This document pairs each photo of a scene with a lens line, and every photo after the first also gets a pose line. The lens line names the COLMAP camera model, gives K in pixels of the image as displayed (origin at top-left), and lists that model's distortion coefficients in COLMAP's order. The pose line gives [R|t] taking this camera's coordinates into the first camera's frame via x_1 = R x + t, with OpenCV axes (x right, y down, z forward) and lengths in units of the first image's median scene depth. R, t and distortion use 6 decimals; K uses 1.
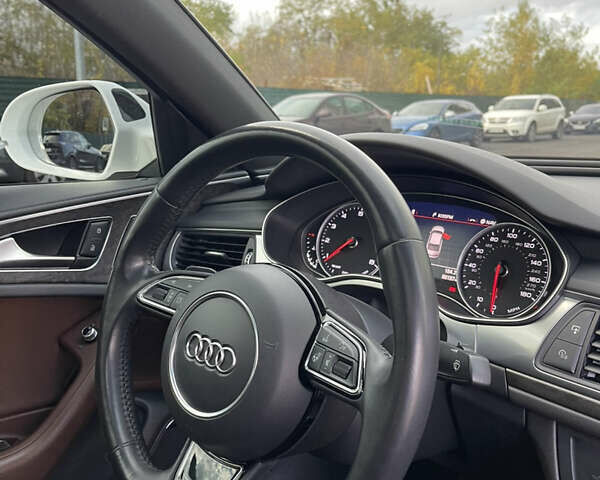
lens RADIAL K [[615.5, 0, 298.5], [0, 615.5, 259.6], [0, 0, 1]] dist [0.047277, -0.032676]
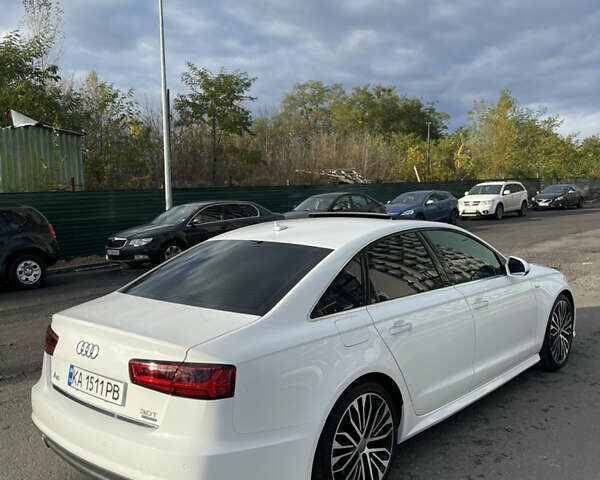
lens RADIAL K [[615.5, 0, 298.5], [0, 615.5, 259.6], [0, 0, 1]] dist [0.047277, -0.032676]
pose [[0.999558, -0.029522, -0.003414, -0.295317], [0.028921, 0.992720, -0.116918, 0.264108], [0.006841, 0.116768, 0.993136, -2.451552]]
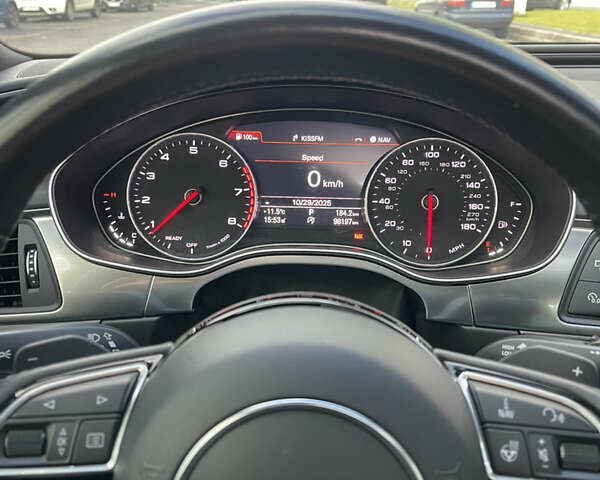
lens RADIAL K [[615.5, 0, 298.5], [0, 615.5, 259.6], [0, 0, 1]] dist [0.047277, -0.032676]
pose [[0.755932, -0.260428, 0.600620, -0.226689], [0.149305, 0.961871, 0.229153, -0.092648], [-0.637397, -0.083548, 0.765993, 0.407664]]
